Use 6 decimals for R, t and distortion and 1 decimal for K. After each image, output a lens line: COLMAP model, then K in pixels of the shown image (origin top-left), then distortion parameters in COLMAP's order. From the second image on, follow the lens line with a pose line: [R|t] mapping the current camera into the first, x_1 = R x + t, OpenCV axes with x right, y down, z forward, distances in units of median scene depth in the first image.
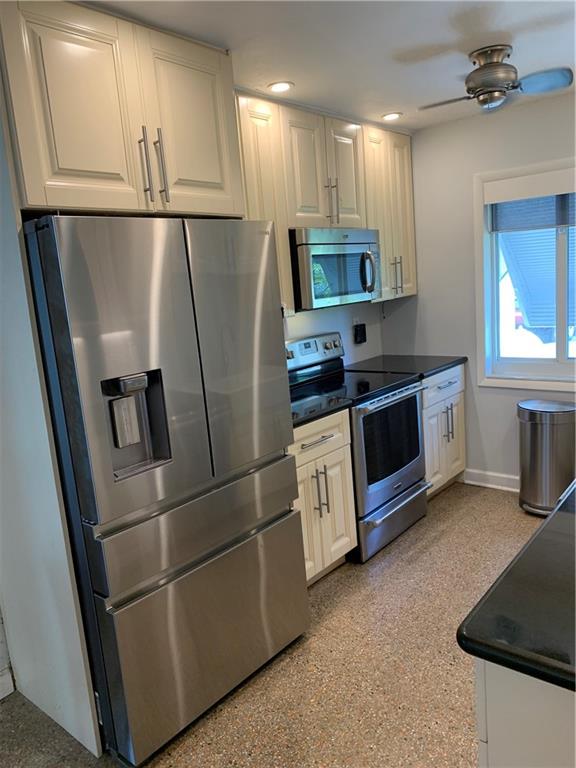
lens RADIAL K [[584.8, 0, 289.1], [0, 584.8, 379.3], [0, 0, 1]] dist [0.058791, -0.079433]
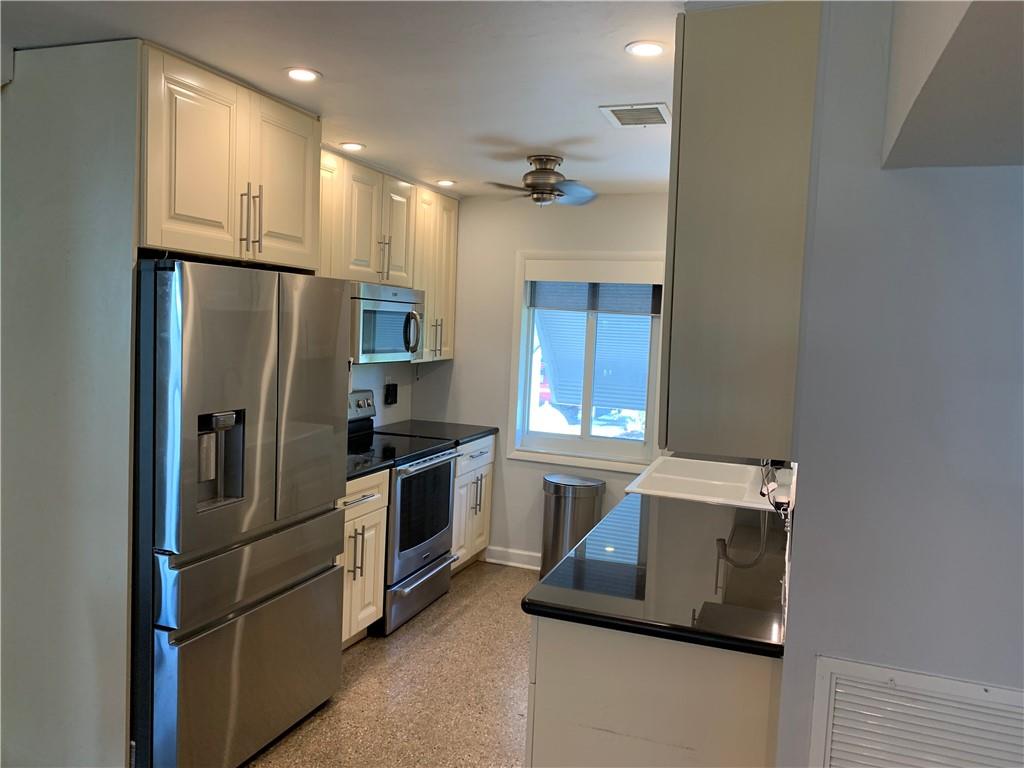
lens RADIAL K [[778.6, 0, 514.7], [0, 778.6, 375.4], [0, 0, 1]] dist [0.106060, -0.169742]
pose [[0.936085, 0.100091, 0.337234, -0.136716], [-0.063053, 0.990881, -0.119073, 0.032396], [-0.346077, 0.090199, 0.933860, -0.264622]]
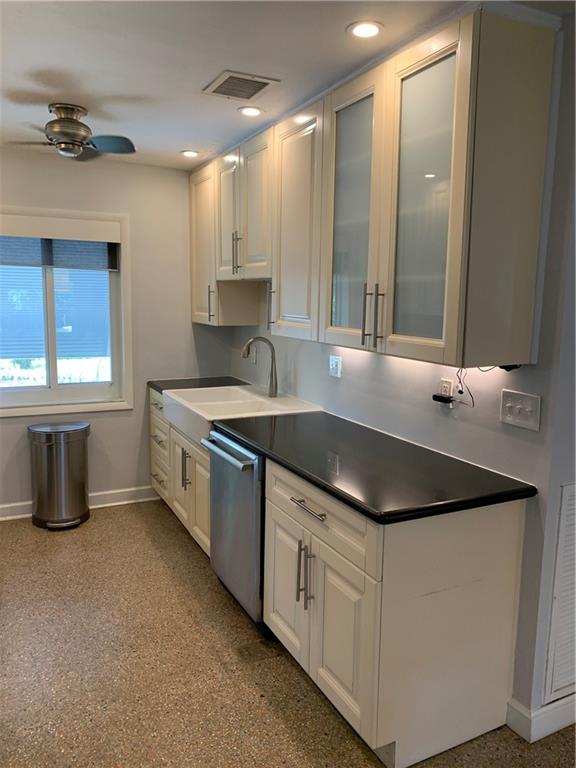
lens RADIAL K [[588.8, 0, 290.5], [0, 588.8, 378.4], [0, 0, 1]] dist [0.012977, 0.005907]
pose [[0.403411, -0.037746, 0.914240, -0.403808], [0.106248, 0.994323, -0.005830, 0.006995], [-0.908829, 0.099488, 0.405131, 0.155841]]
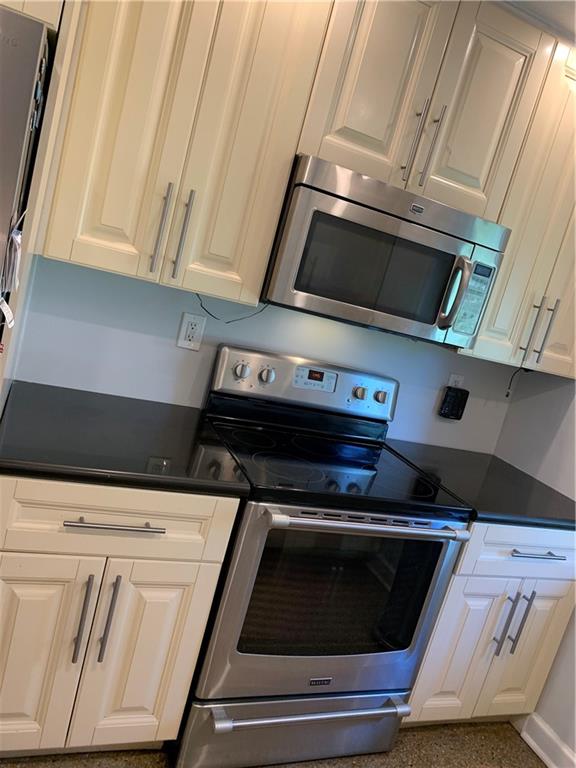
lens RADIAL K [[584.4, 0, 301.1], [0, 584.4, 372.5], [0, 0, 1]] dist [0.005855, 0.002375]
pose [[0.823884, 0.384697, -0.416201, 0.274153], [-0.404010, 0.913660, 0.044749, -0.083898], [0.397481, 0.131281, 0.908171, 0.467104]]
